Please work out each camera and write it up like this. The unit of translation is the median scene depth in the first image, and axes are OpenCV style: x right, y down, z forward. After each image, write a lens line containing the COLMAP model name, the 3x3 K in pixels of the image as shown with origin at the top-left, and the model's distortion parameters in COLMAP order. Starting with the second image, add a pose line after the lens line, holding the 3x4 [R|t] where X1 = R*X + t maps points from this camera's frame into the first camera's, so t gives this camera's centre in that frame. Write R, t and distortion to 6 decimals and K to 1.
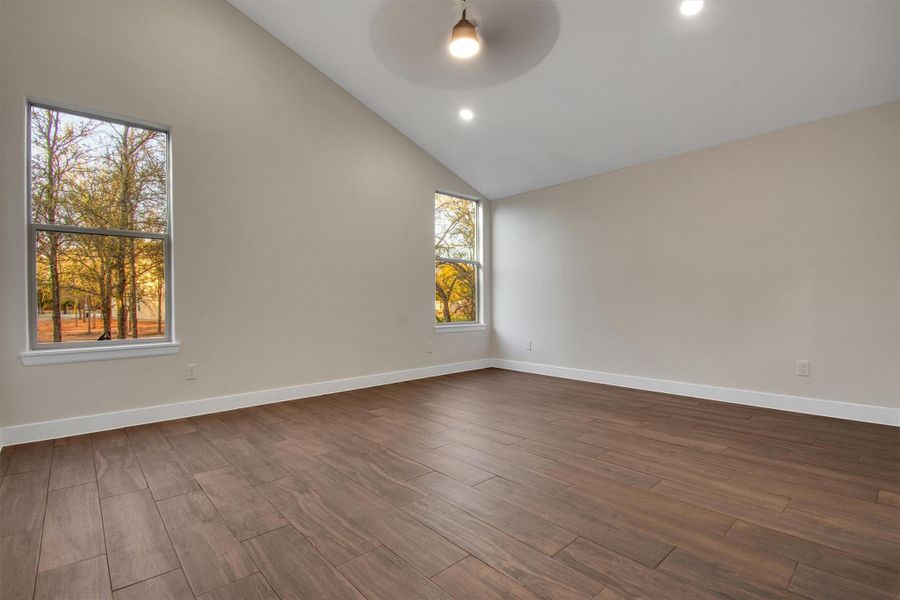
lens RADIAL K [[423.5, 0, 450.0], [0, 423.5, 300.0], [0, 0, 1]] dist [-0.002638, -0.000399]
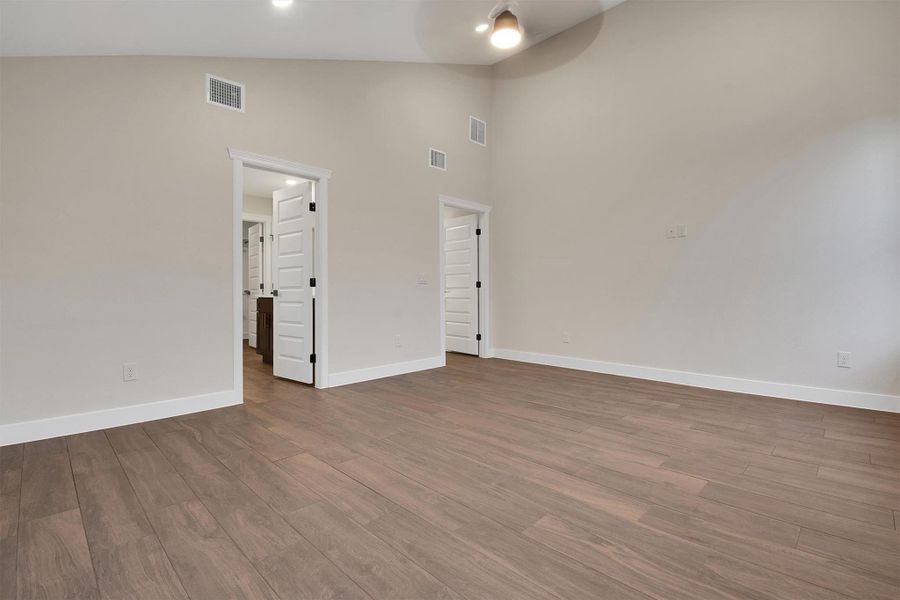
lens RADIAL K [[423.5, 0, 450.0], [0, 423.5, 300.0], [0, 0, 1]] dist [-0.002638, -0.000399]
pose [[-0.998098, 0.013890, -0.060070, 0.227749], [0.013014, 0.999804, 0.014939, 0.008100], [0.060266, 0.014129, -0.998082, 1.930011]]
